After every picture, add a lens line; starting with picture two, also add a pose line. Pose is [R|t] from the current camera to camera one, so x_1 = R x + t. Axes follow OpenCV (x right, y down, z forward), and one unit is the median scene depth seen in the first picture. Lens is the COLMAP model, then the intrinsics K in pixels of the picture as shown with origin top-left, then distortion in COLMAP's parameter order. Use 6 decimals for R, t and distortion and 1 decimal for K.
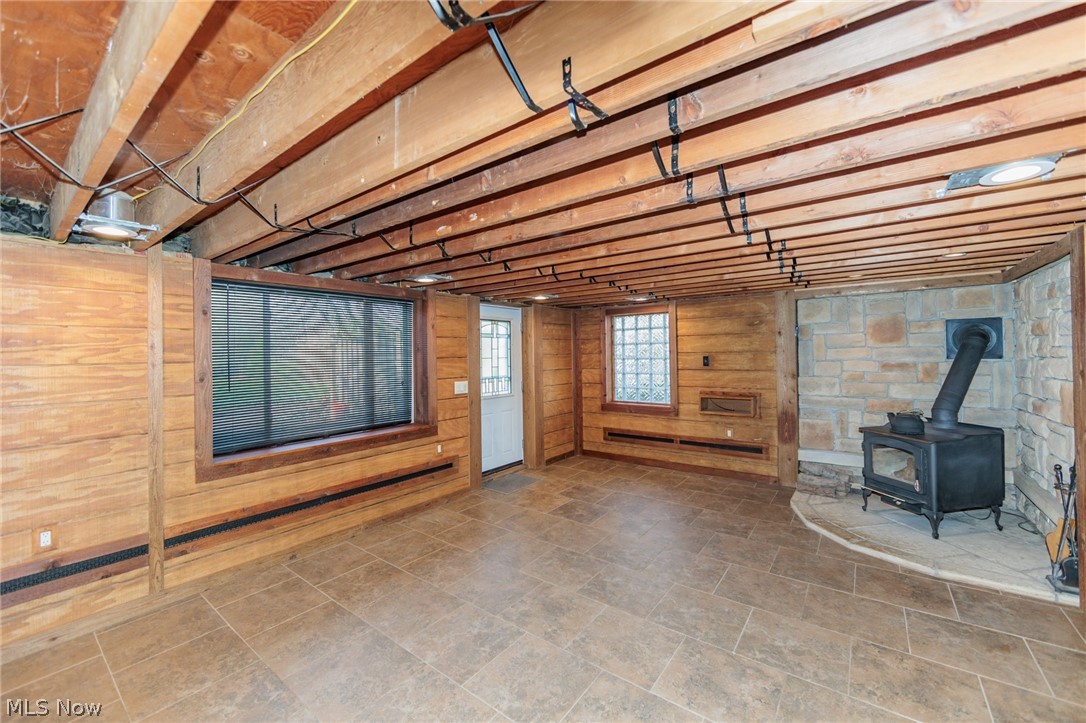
lens RADIAL K [[423.6, 0, 541.2], [0, 423.6, 350.8], [0, 0, 1]] dist [-0.001819, -0.000172]
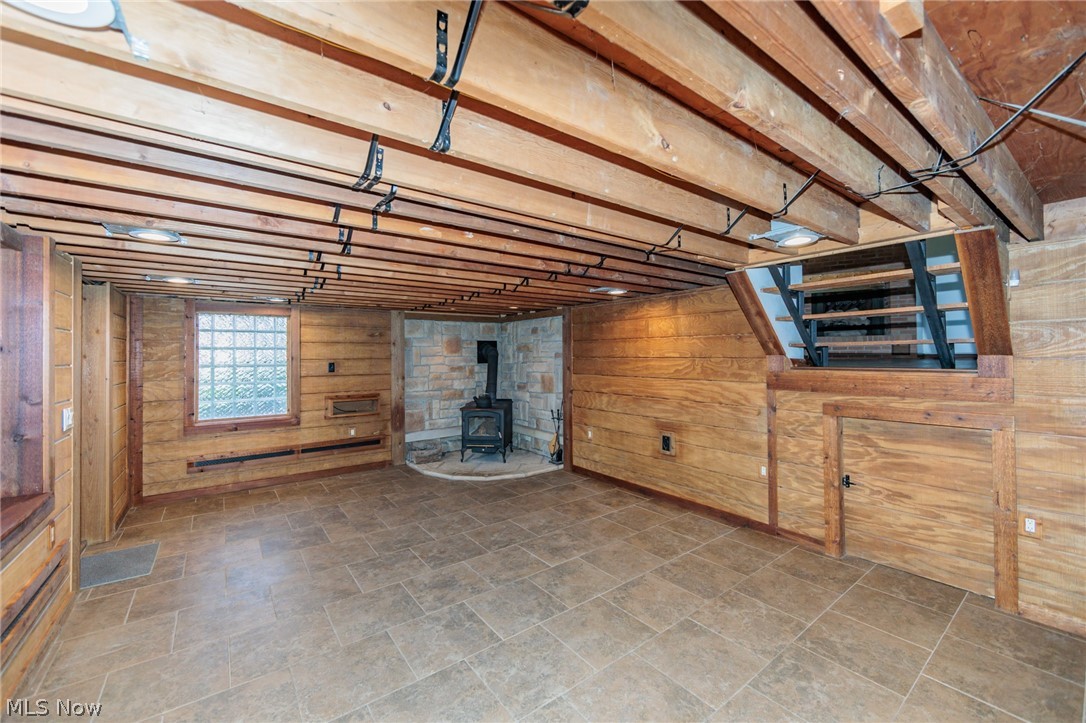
lens RADIAL K [[423.6, 0, 541.2], [0, 423.6, 350.8], [0, 0, 1]] dist [-0.001819, -0.000172]
pose [[0.288081, 0.025289, 0.957272, -0.521641], [-0.003626, 0.999673, -0.025318, 0.008726], [-0.957599, 0.003823, 0.288078, 0.225124]]
